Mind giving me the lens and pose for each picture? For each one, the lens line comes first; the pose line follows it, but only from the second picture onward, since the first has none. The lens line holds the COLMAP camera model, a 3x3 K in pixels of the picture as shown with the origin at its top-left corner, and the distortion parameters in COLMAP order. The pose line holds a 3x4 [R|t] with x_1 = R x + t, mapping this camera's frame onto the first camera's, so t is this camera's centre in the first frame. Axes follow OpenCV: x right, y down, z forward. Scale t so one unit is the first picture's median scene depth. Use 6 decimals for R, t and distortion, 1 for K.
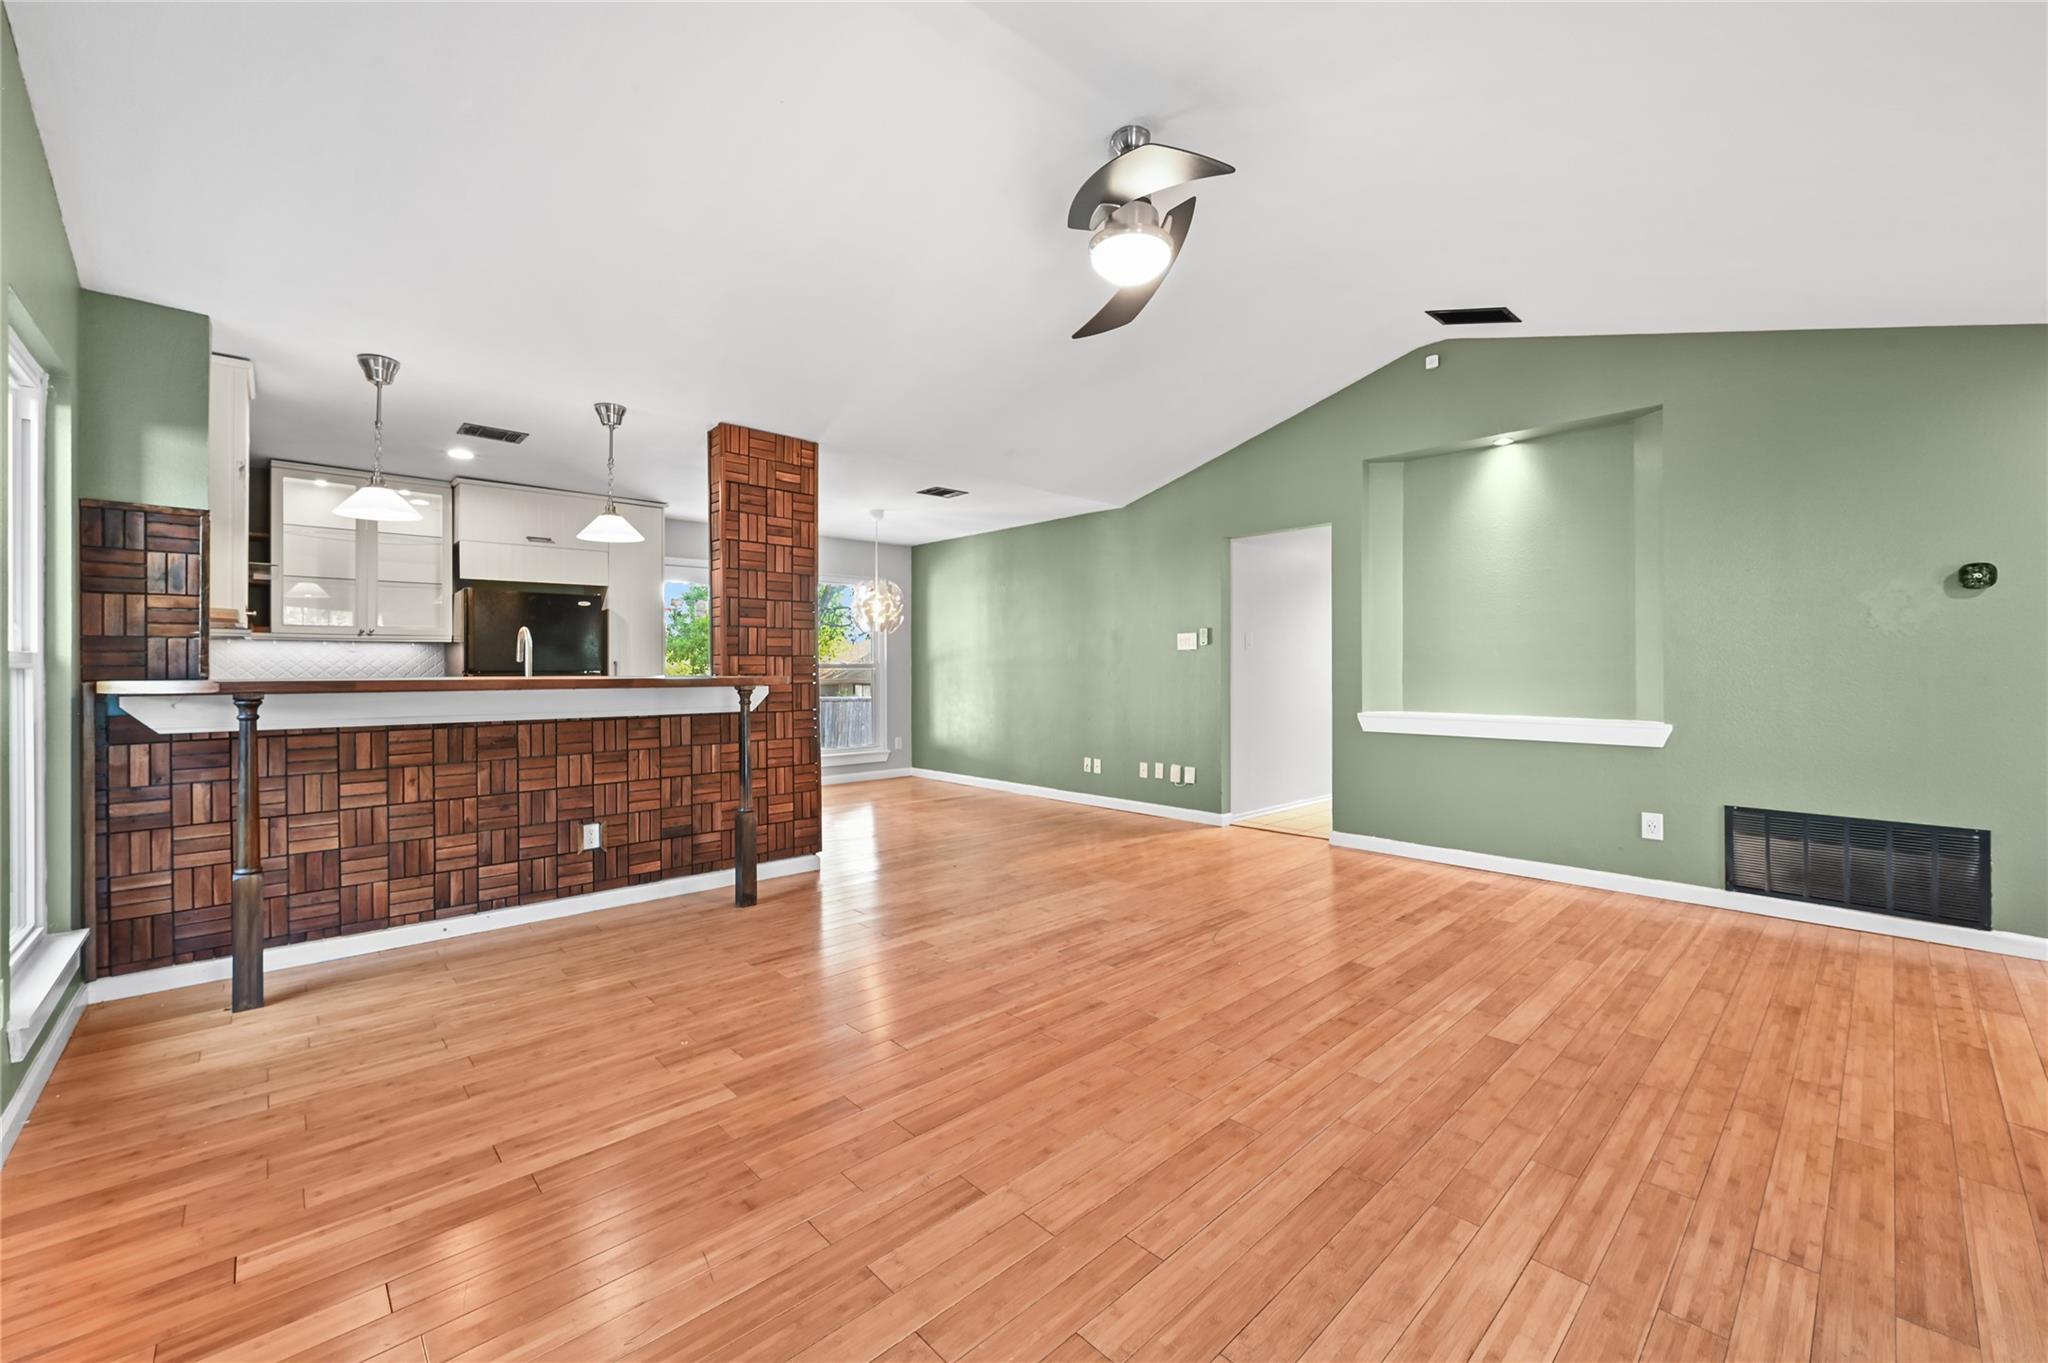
lens RADIAL K [[813.6, 0, 1033.7], [0, 813.6, 673.9], [0, 0, 1]] dist [0.001275, -0.000305]
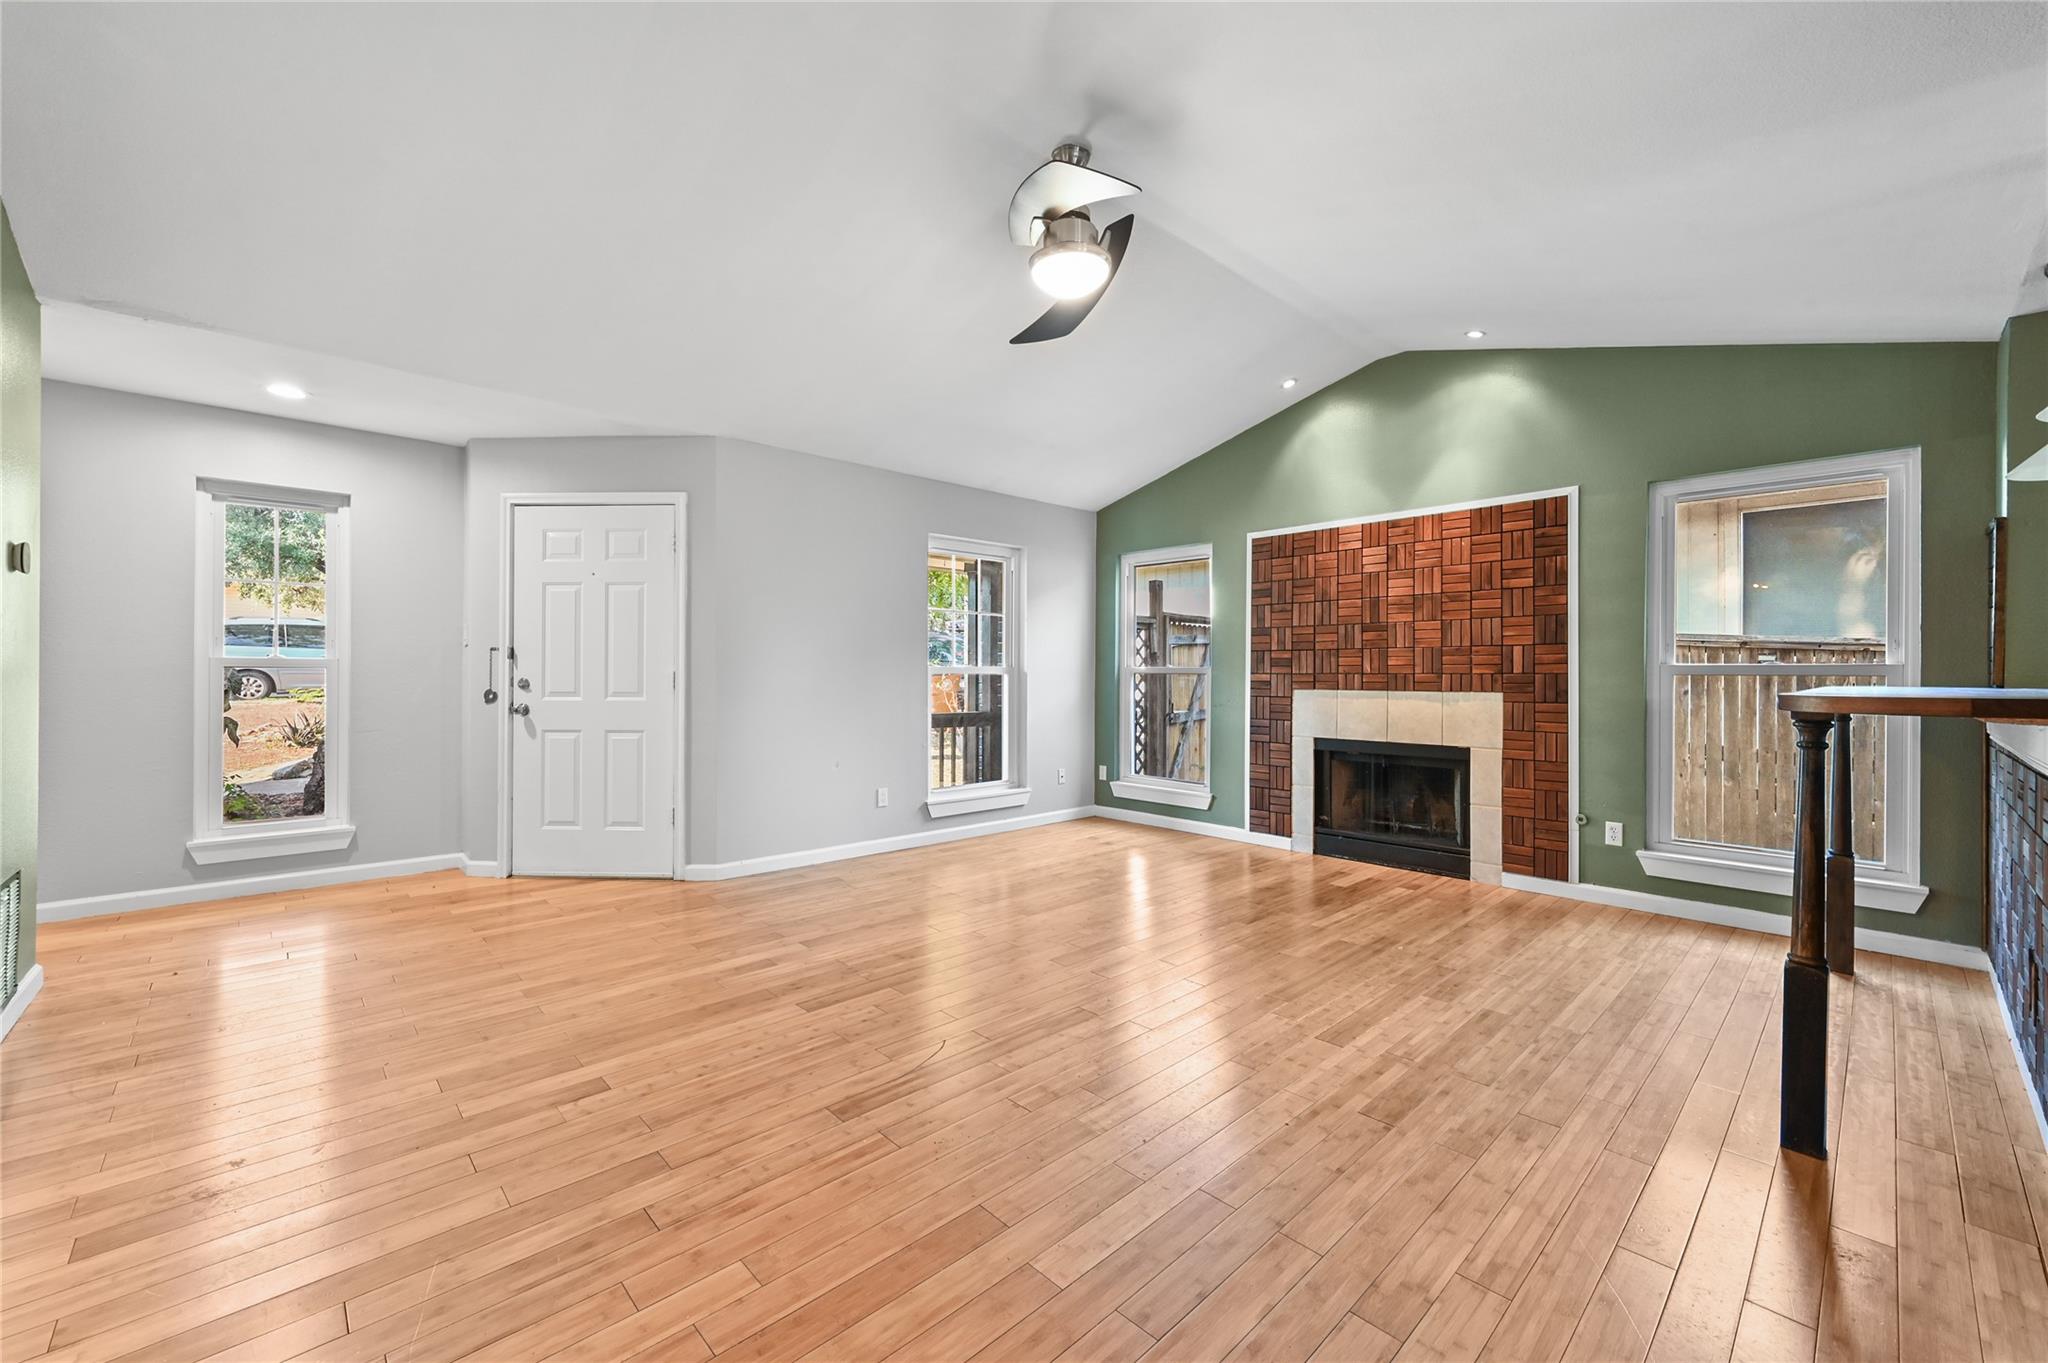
lens RADIAL K [[813.6, 0, 1025.6], [0, 813.6, 681.6], [0, 0, 1]] dist [0.001275, -0.000305]
pose [[-0.999979, -0.002746, 0.005870, 0.146072], [-0.002649, 0.999862, 0.016377, -0.012534], [-0.005914, 0.016362, -0.999849, 1.759732]]
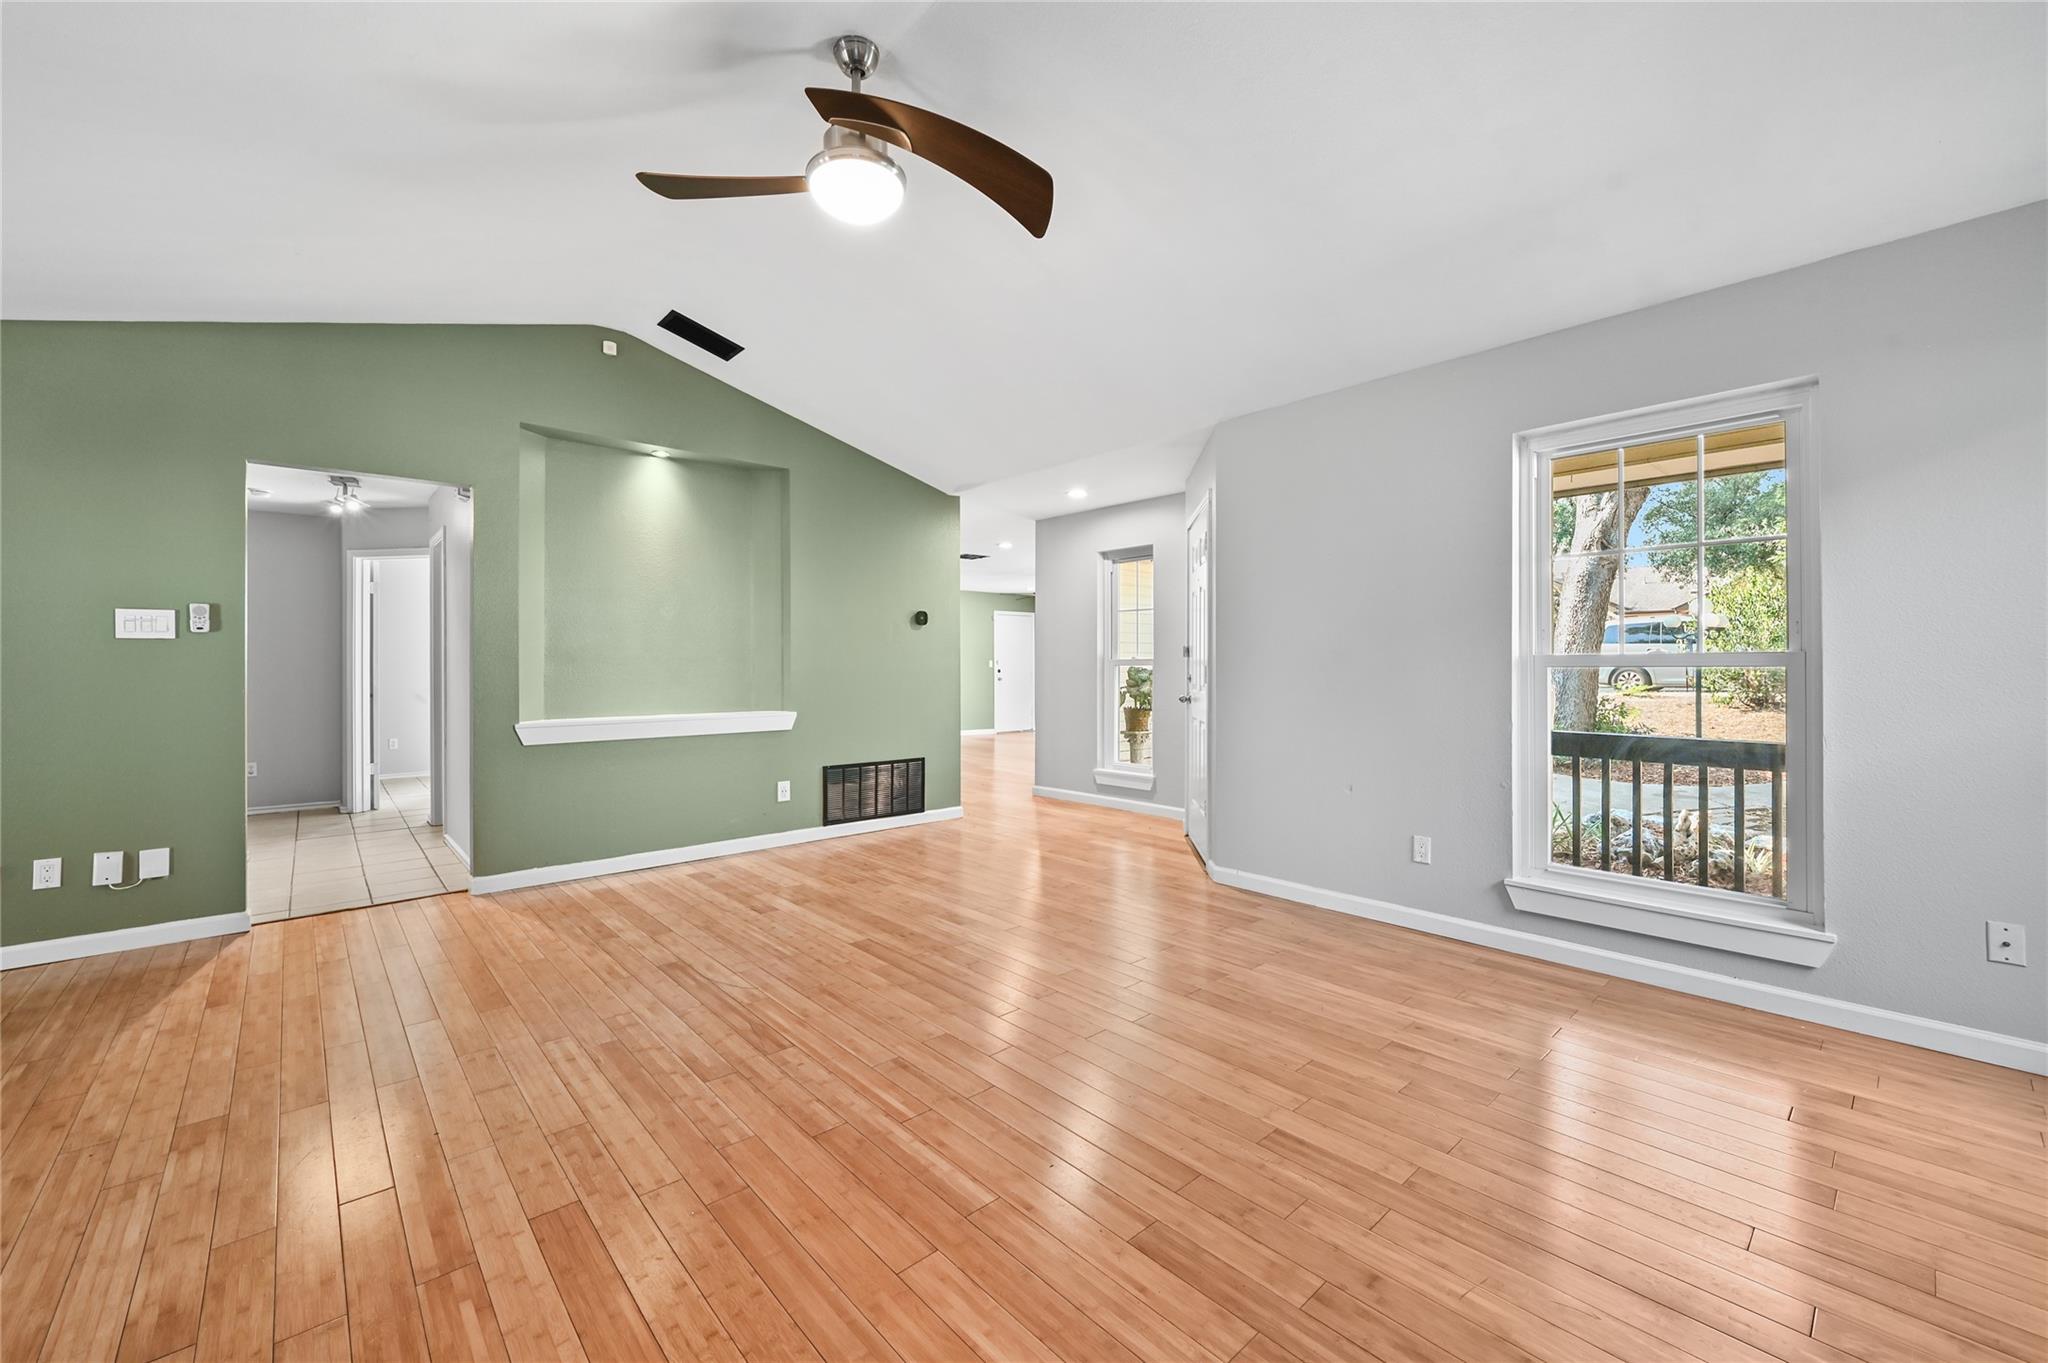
lens RADIAL K [[813.6, 0, 1030.6], [0, 813.6, 673.7], [0, 0, 1]] dist [0.001275, -0.000305]
pose [[0.024741, -0.005952, 0.999676, -0.635211], [0.010856, 0.999925, 0.005685, -0.004152], [-0.999635, 0.010712, 0.024804, 0.691581]]
